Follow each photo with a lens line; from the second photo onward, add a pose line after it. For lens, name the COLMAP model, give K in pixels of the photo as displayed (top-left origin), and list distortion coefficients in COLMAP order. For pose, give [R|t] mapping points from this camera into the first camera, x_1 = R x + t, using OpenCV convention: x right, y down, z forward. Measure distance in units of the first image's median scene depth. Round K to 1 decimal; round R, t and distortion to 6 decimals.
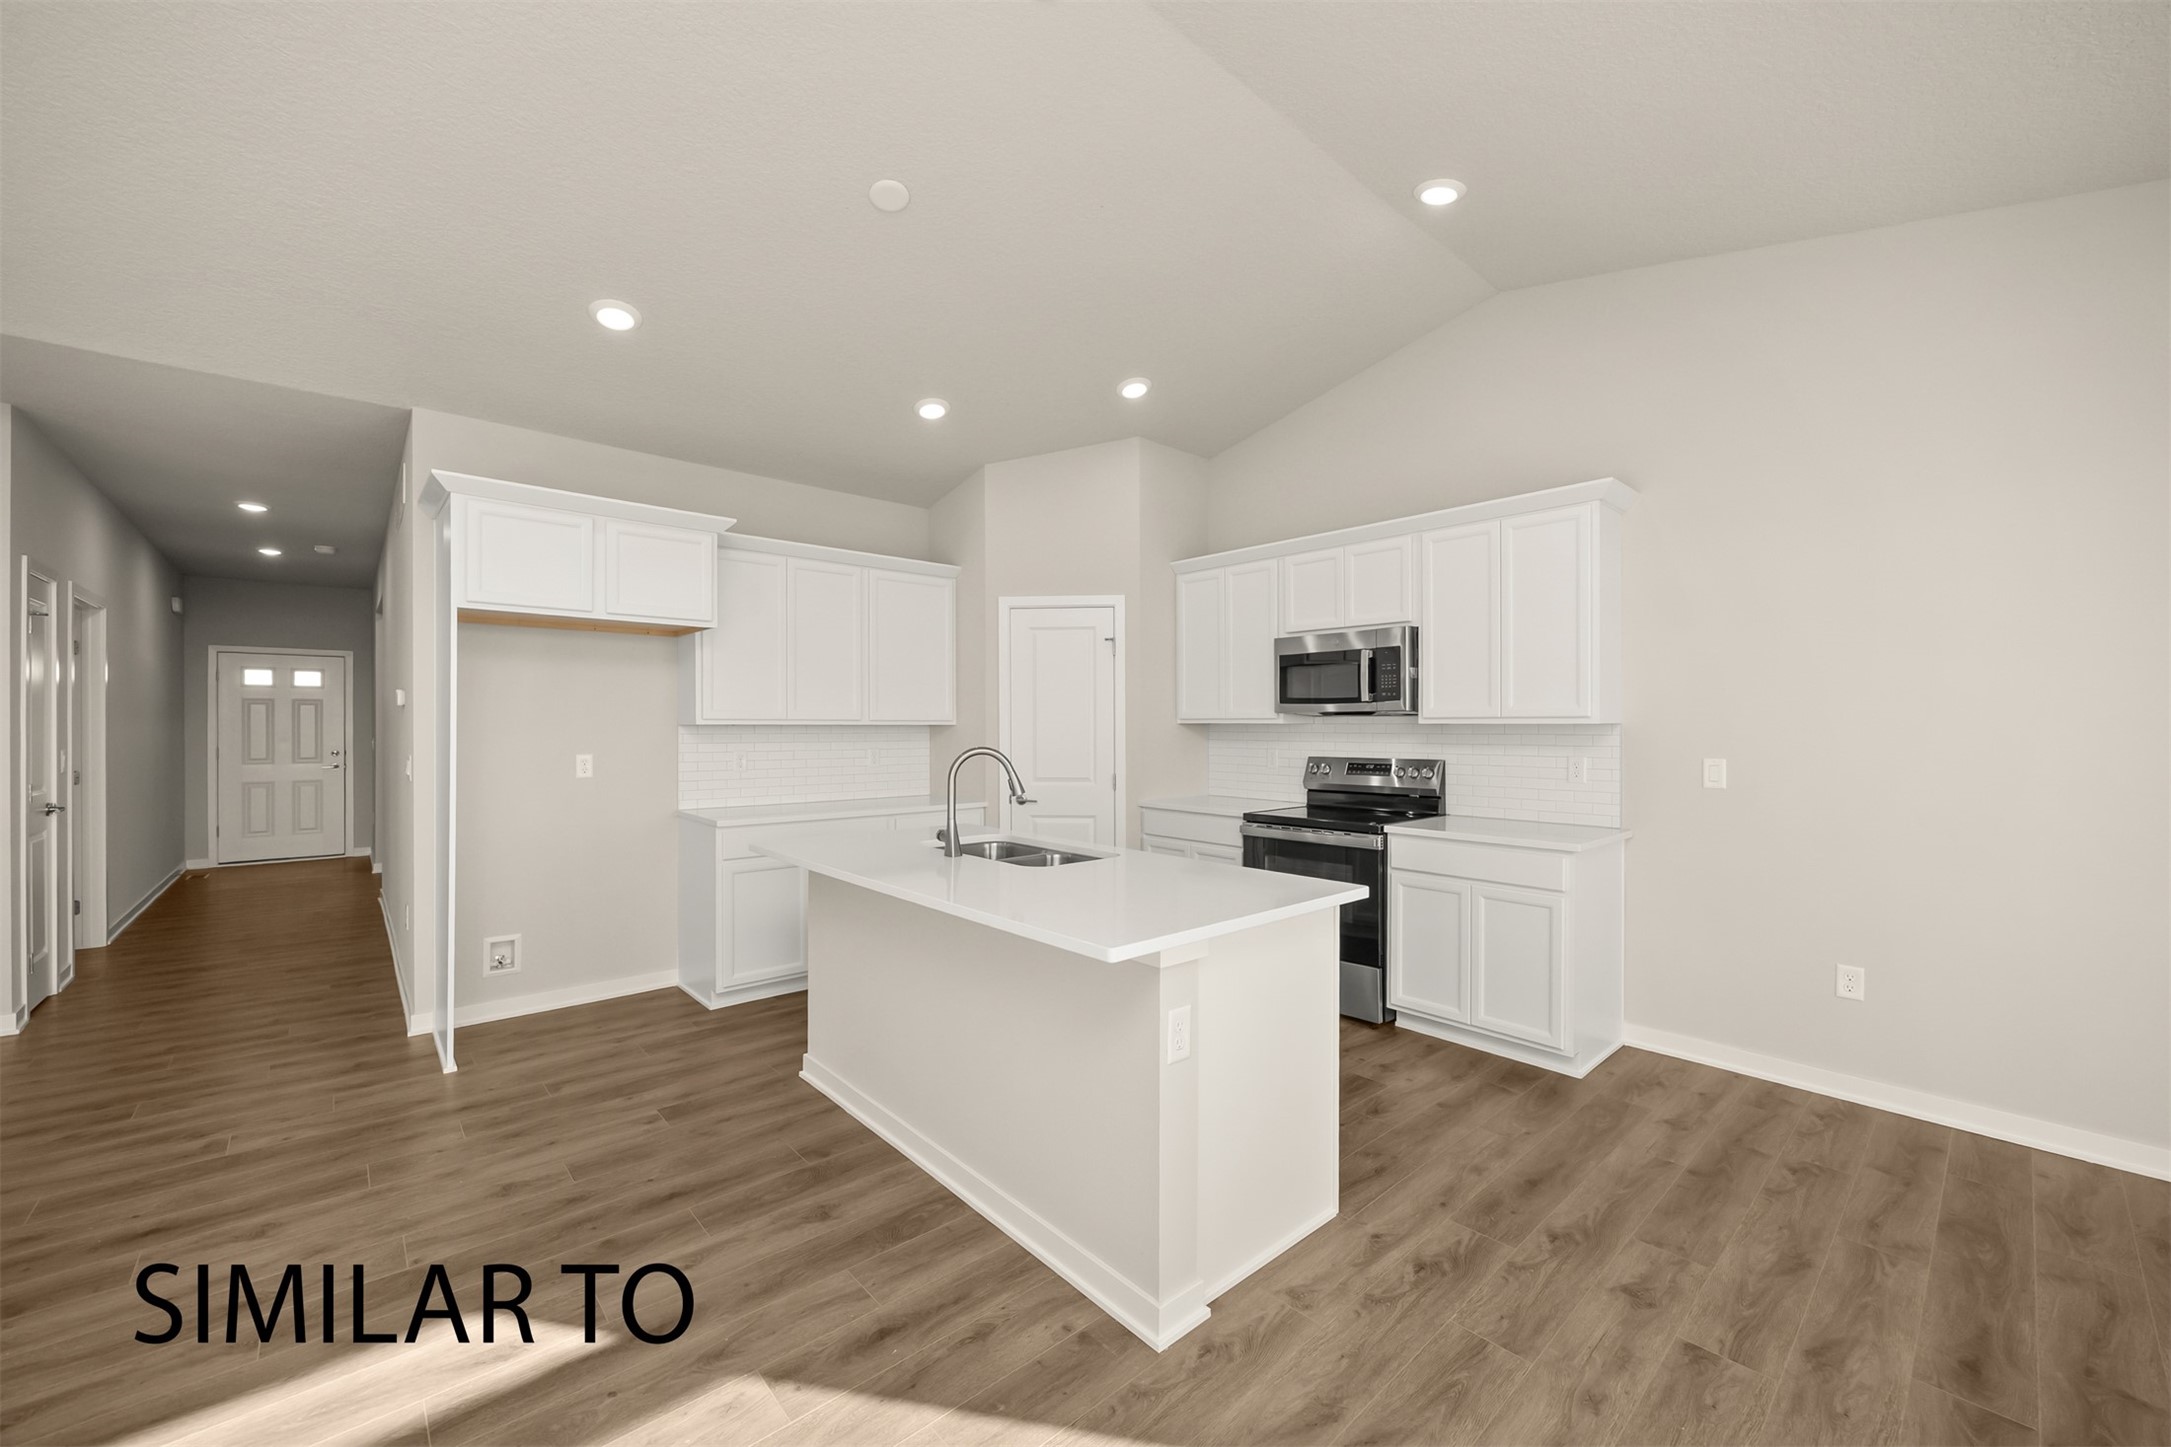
lens RADIAL K [[840.6, 0, 1076.9], [0, 840.6, 727.6], [0, 0, 1]] dist [-0.003575, 0.000032]
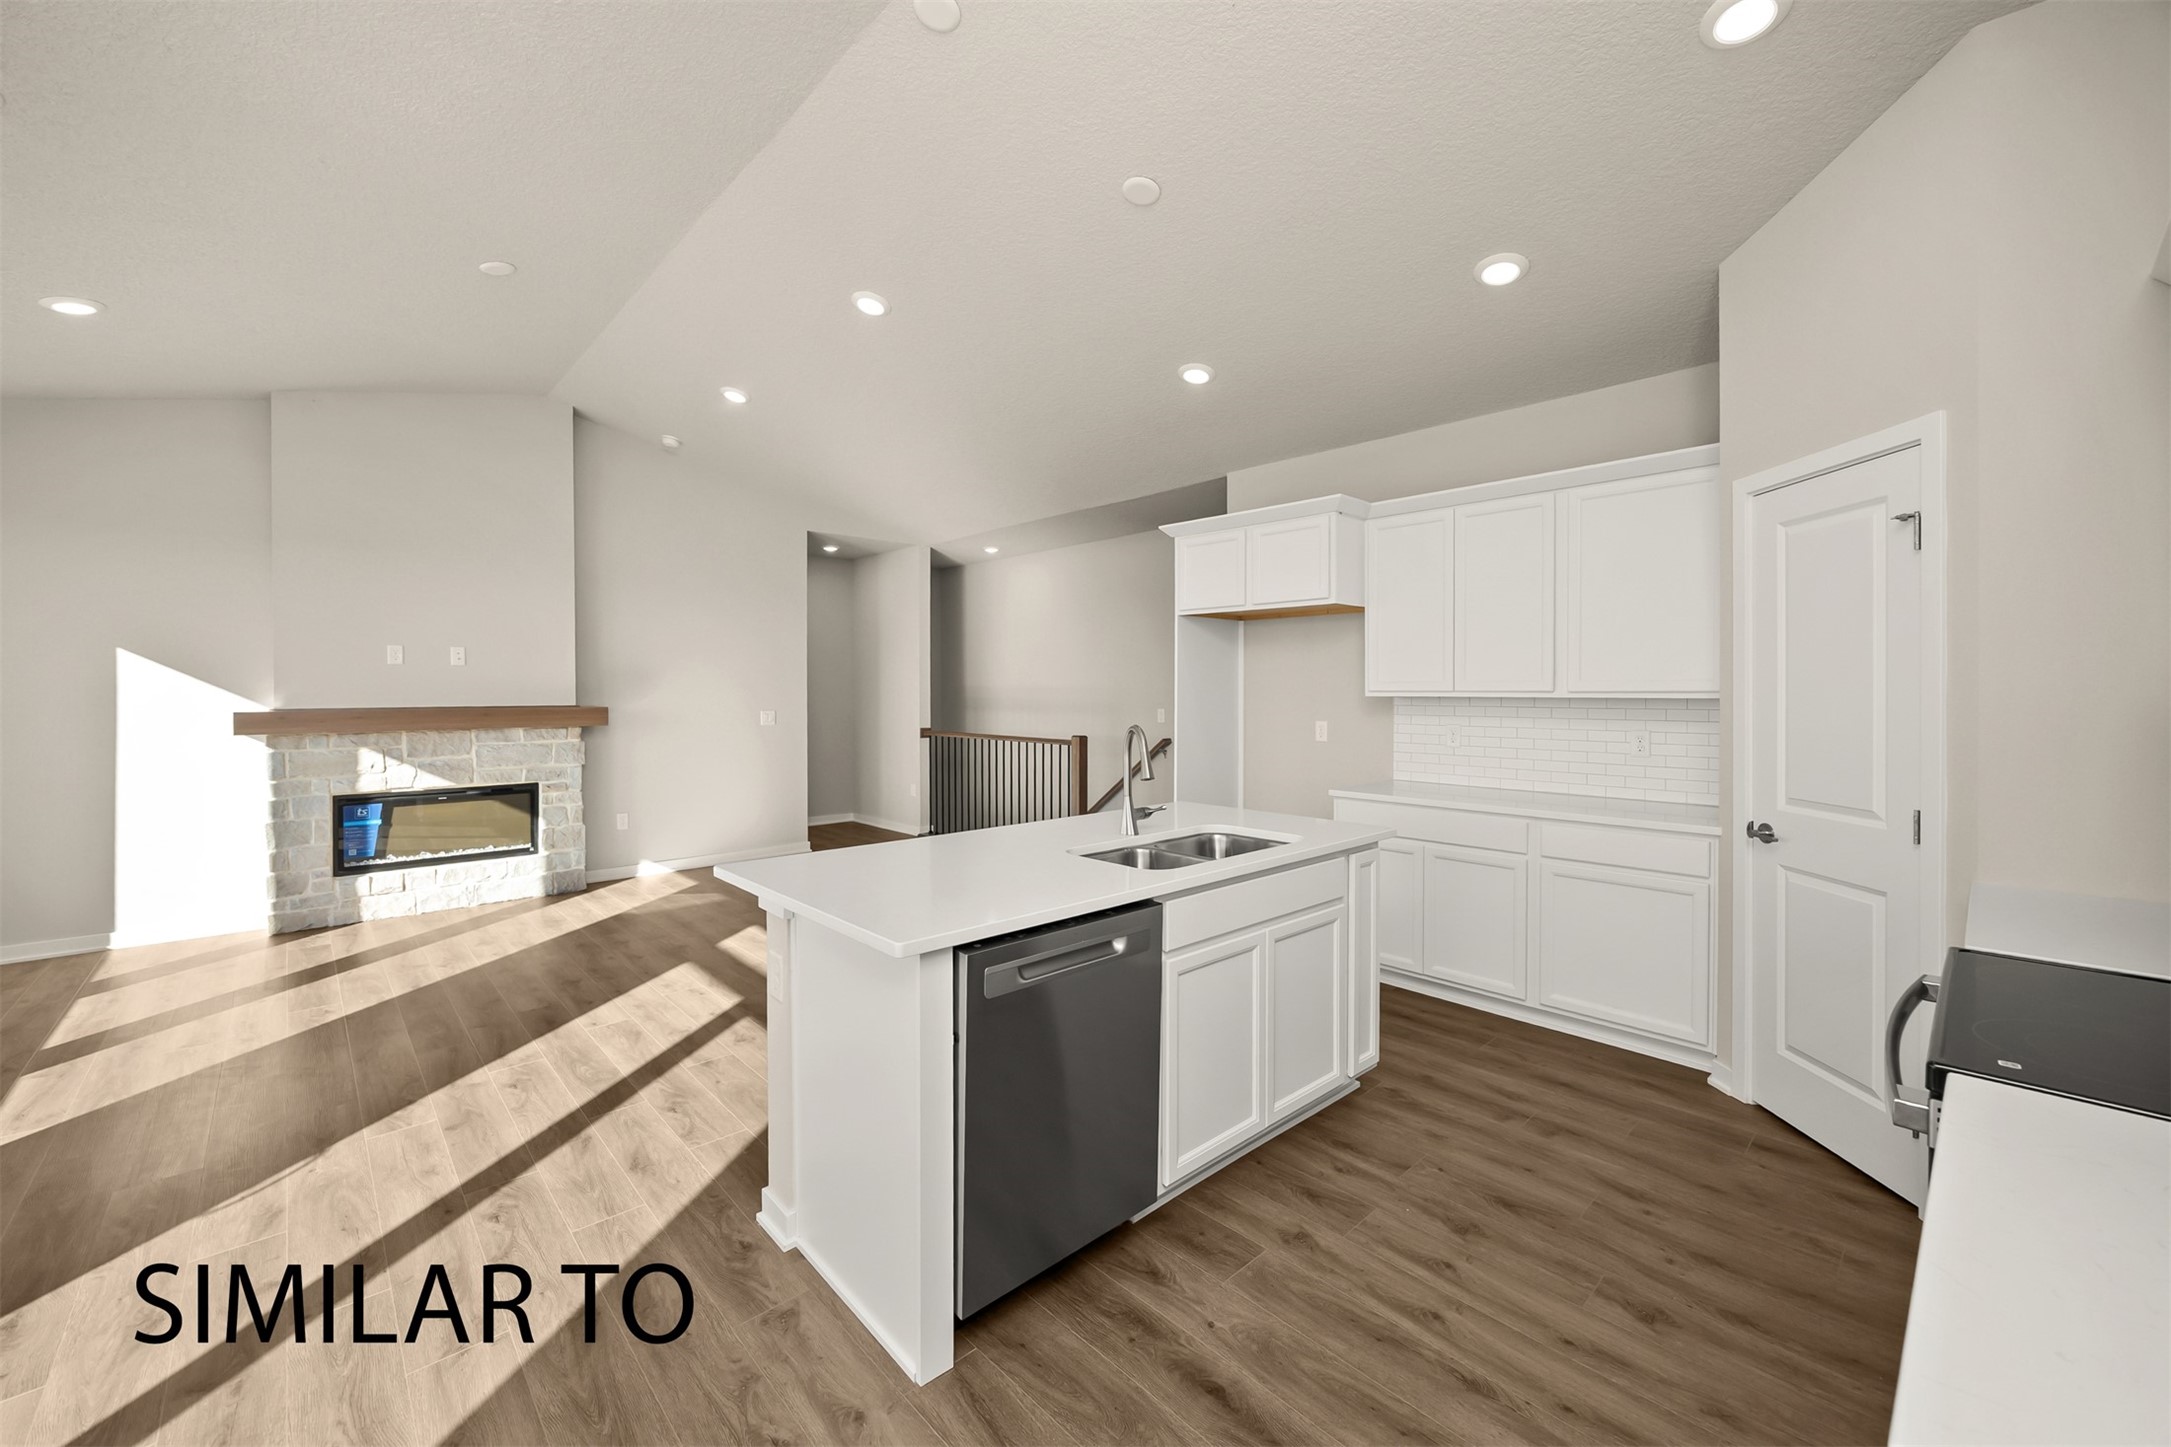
lens RADIAL K [[845.3, 0, 1069.2], [0, 845.3, 700.1], [0, 0, 1]] dist [-0.001076, 0.000214]
pose [[0.018979, 0.012271, -0.999745, 0.639051], [-0.001103, 0.999924, 0.012252, -0.012590], [0.999819, 0.000870, 0.018991, 0.689805]]
